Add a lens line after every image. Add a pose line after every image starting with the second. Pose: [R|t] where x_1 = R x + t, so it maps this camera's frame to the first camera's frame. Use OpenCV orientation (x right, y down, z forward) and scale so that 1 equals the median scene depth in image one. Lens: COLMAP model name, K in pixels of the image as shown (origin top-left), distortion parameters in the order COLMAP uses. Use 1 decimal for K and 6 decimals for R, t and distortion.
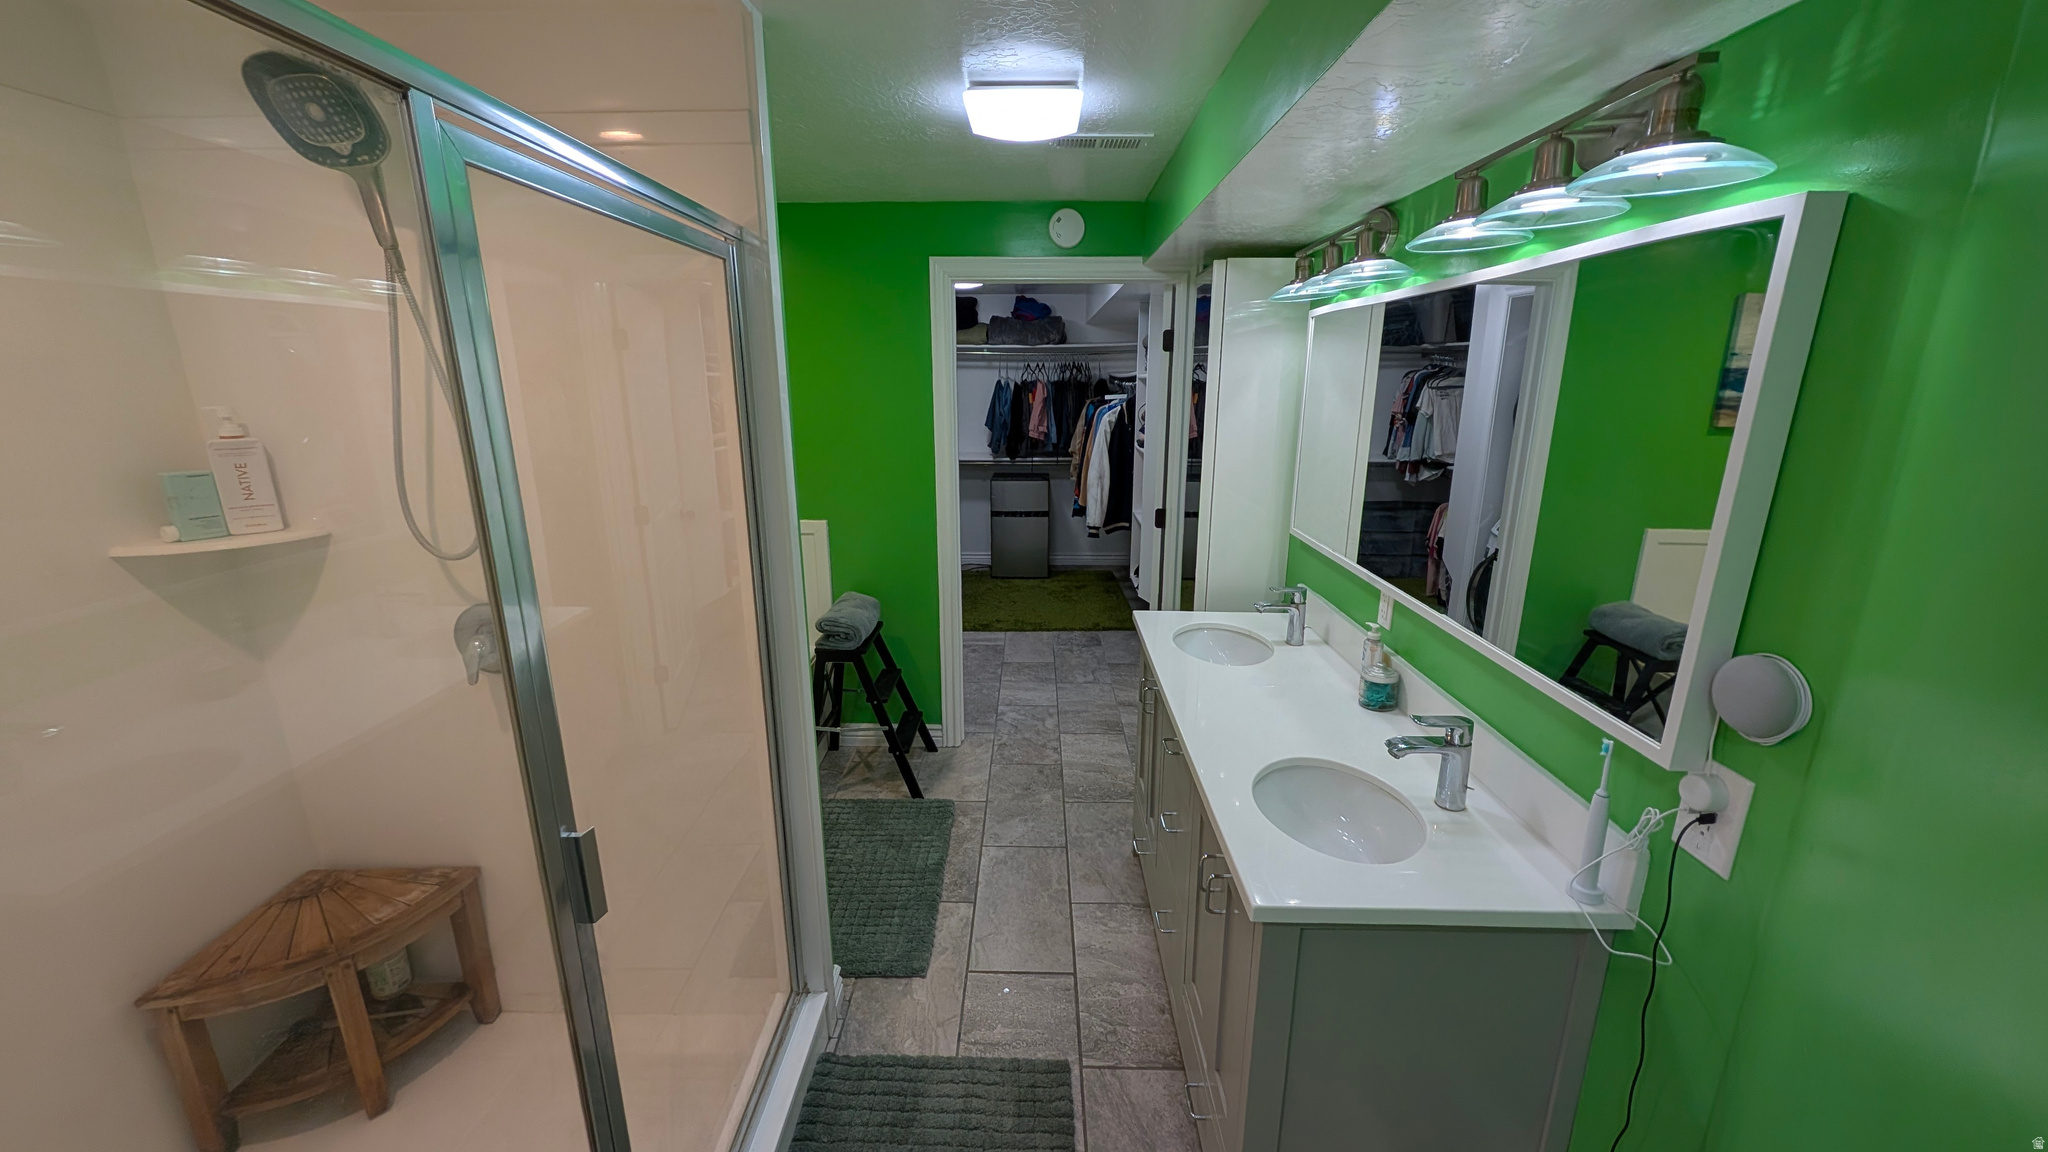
lens RADIAL K [[761.7, 0, 1021.9], [0, 761.7, 578.4], [0, 0, 1]] dist [0.000195, -0.000246]
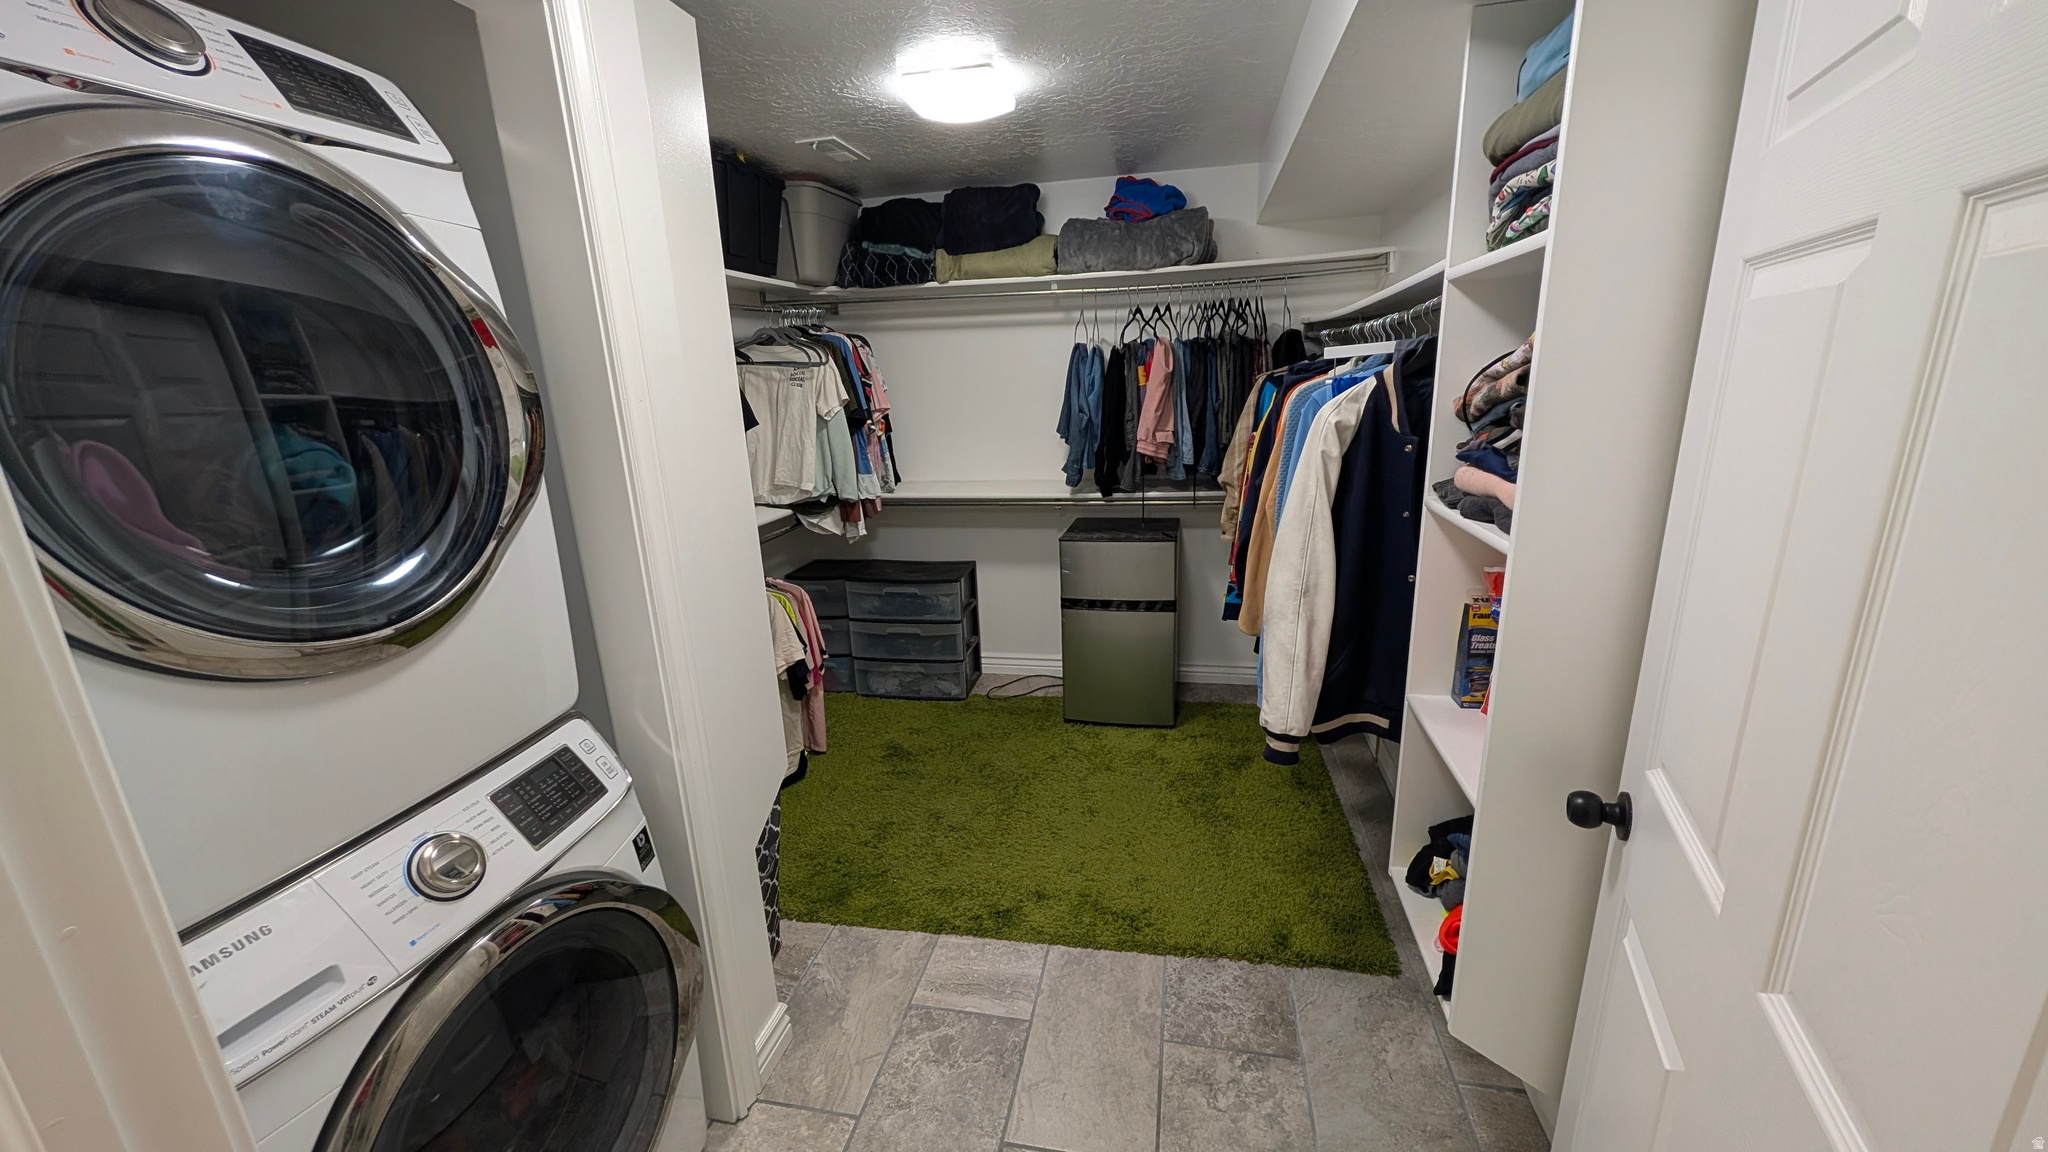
lens RADIAL K [[761.7, 0, 1019.1], [0, 761.7, 571.5], [0, 0, 1]] dist [0.000195, -0.000246]
pose [[0.979341, 0.011609, -0.201880, 0.035641], [-0.011585, 0.999932, 0.001296, -0.107583], [0.201882, 0.001070, 0.979409, 0.493000]]
